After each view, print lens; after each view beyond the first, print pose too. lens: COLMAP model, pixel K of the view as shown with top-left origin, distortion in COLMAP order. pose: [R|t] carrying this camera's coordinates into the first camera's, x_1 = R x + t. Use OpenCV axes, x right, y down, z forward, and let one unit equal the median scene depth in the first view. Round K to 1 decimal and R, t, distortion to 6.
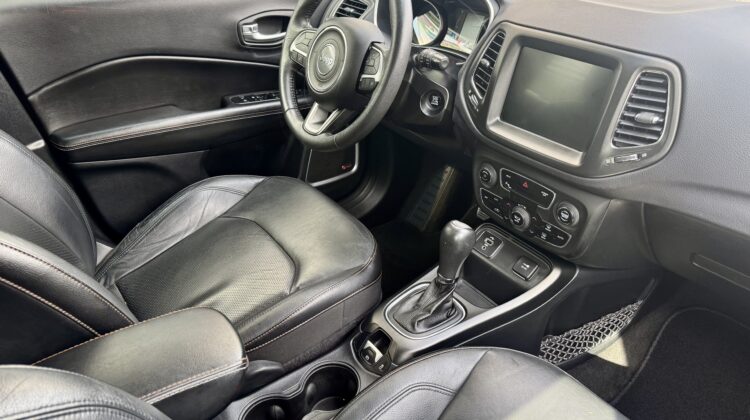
lens RADIAL K [[635.7, 0, 372.6], [0, 635.7, 210.8], [0, 0, 1]] dist [0.074447, -0.093691]
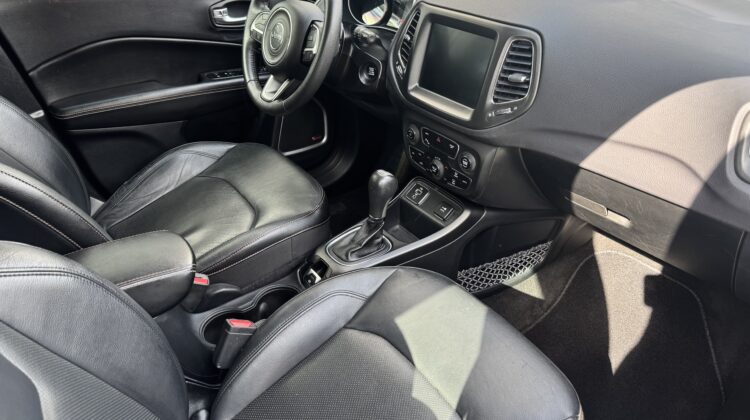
lens RADIAL K [[635.7, 0, 380.2], [0, 635.7, 233.9], [0, 0, 1]] dist [0.074447, -0.093691]
pose [[0.999869, -0.009498, -0.013071, 0.133349], [0.010105, 0.998835, 0.047183, 0.074914], [0.012608, -0.047309, 0.998801, -0.201300]]
